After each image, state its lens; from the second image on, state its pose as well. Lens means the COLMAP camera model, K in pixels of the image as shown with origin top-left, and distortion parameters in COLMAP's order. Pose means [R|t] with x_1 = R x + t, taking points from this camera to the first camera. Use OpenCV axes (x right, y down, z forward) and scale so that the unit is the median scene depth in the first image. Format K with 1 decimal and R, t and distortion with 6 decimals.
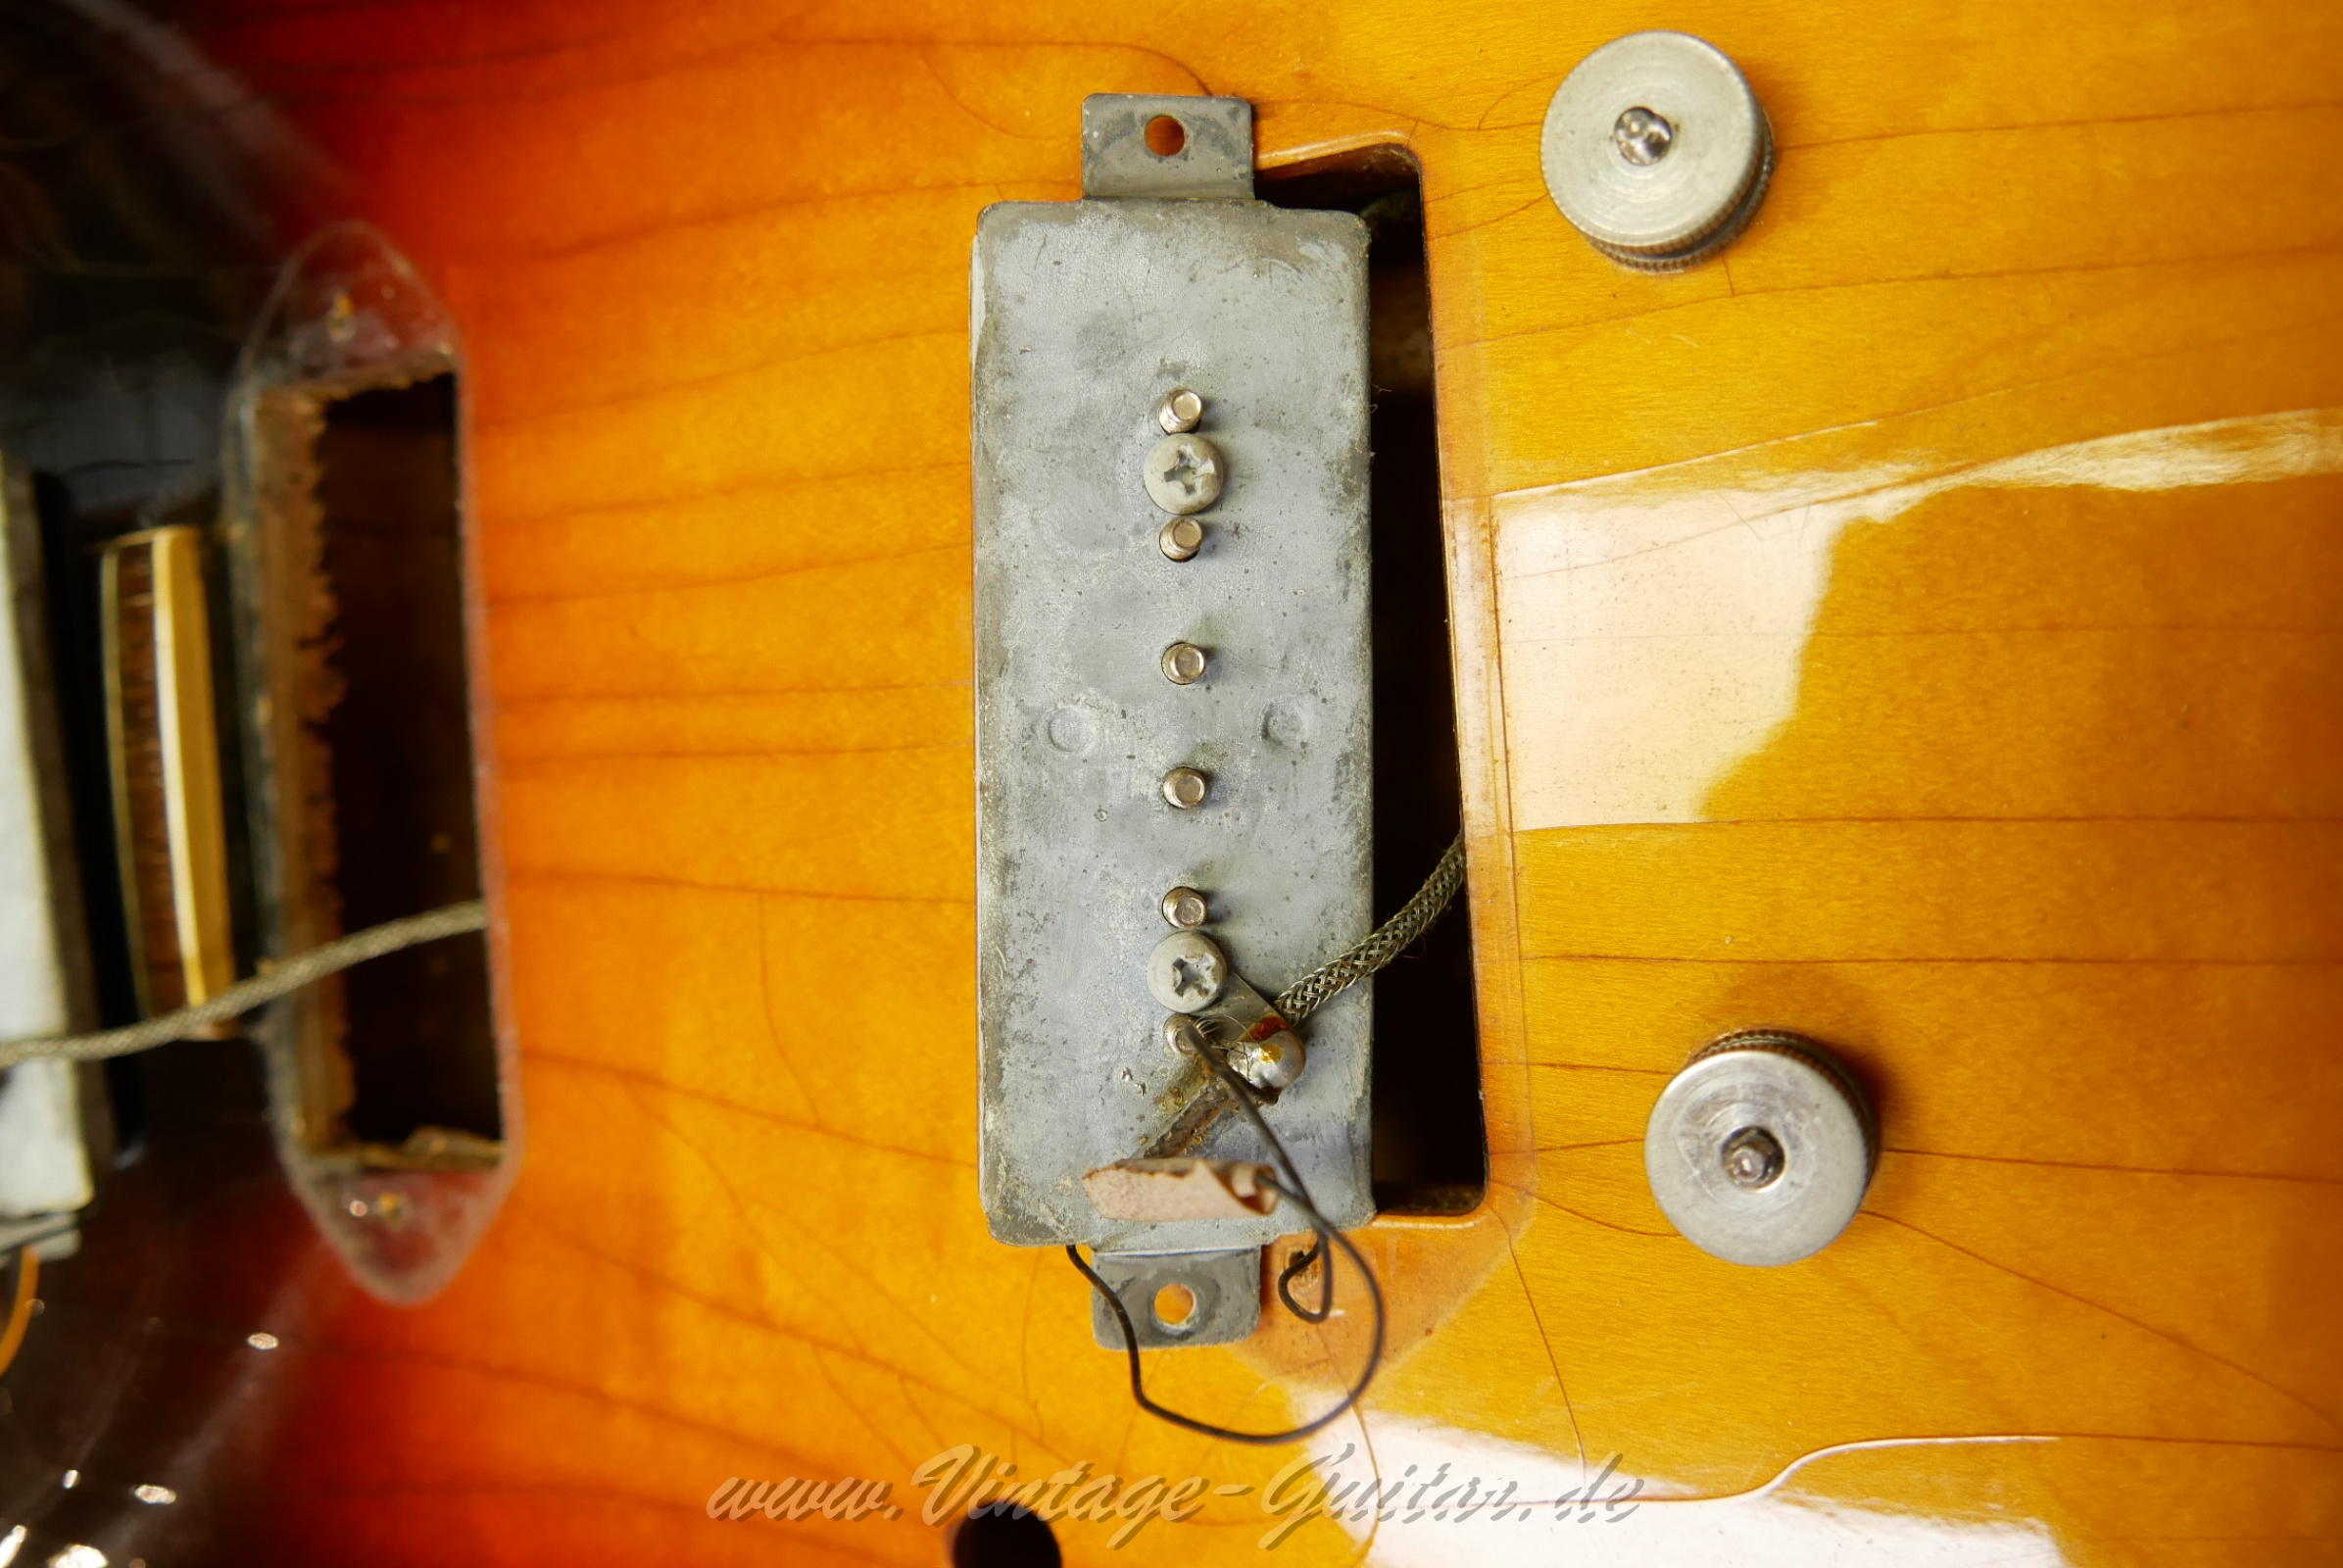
lens RADIAL K [[2034.8, 0, 1159.3], [0, 2034.8, 786.7], [0, 0, 1]] dist [-0.086022, 0.048244]
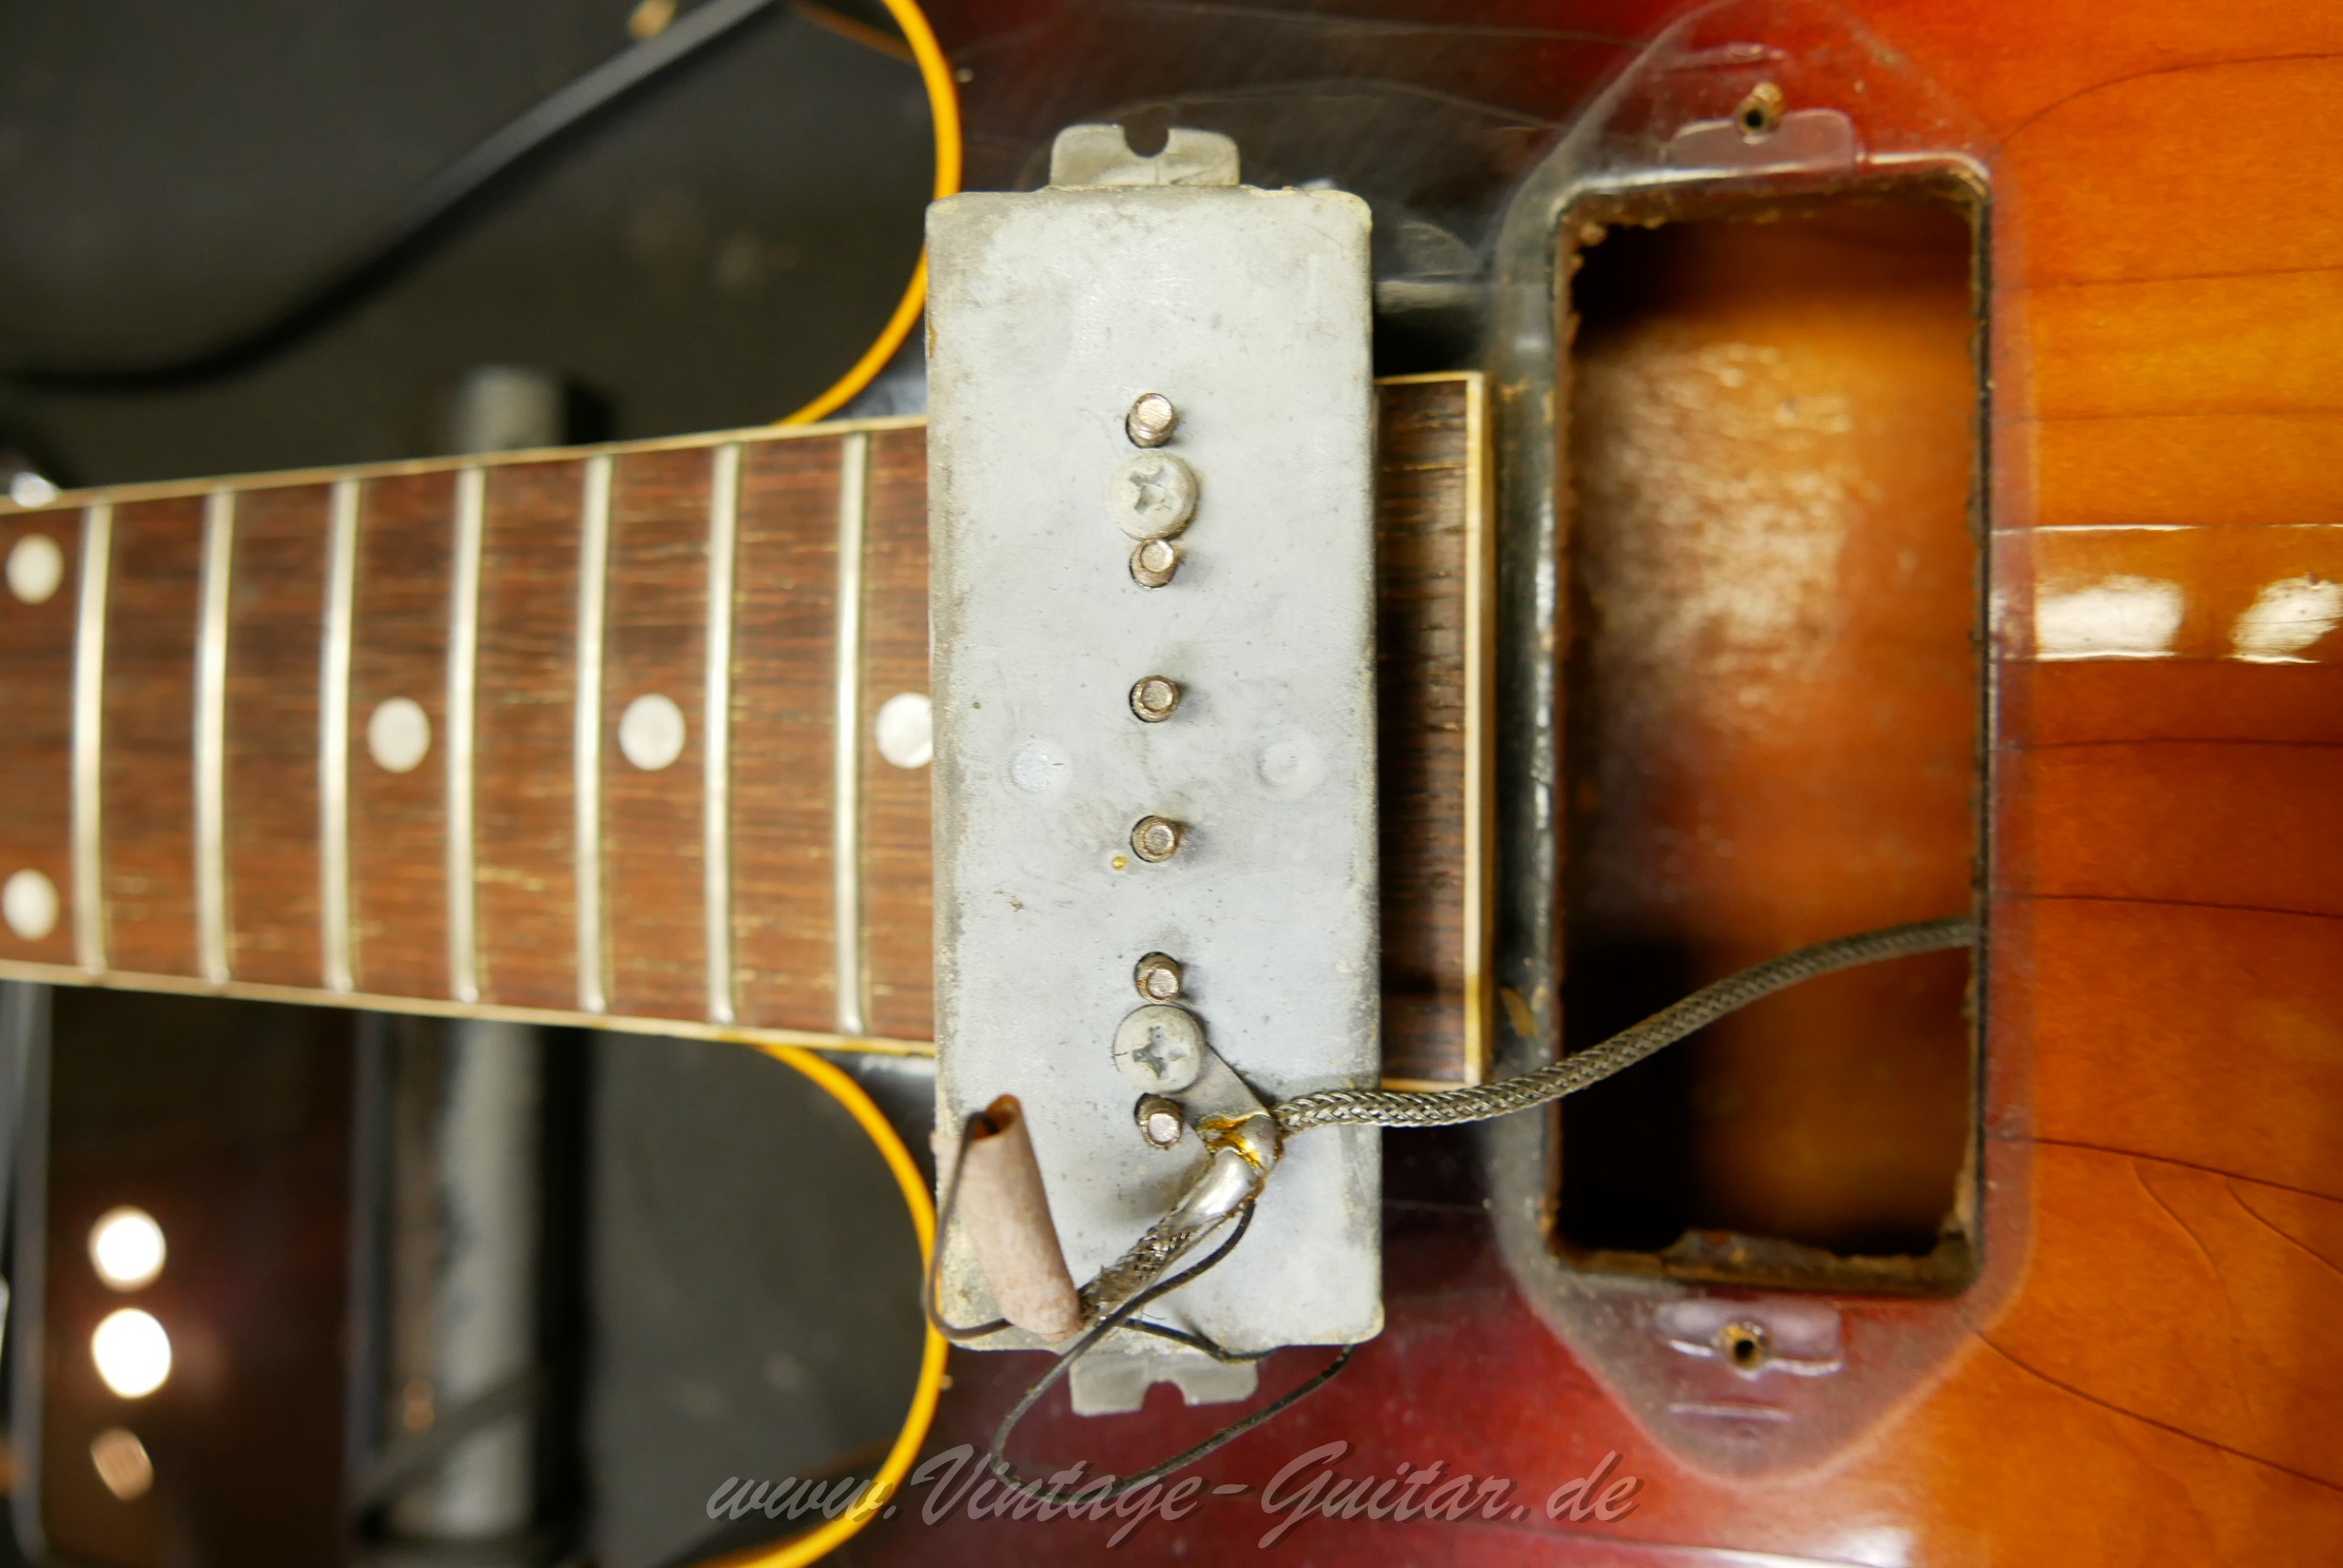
lens RADIAL K [[2034.8, 0, 1159.3], [0, 2034.8, 786.7], [0, 0, 1]] dist [-0.086022, 0.048244]
pose [[0.983143, 0.073566, 0.167384, -0.140836], [-0.069605, 0.997141, -0.029416, 0.008919], [-0.169070, 0.017270, 0.985453, 0.062854]]
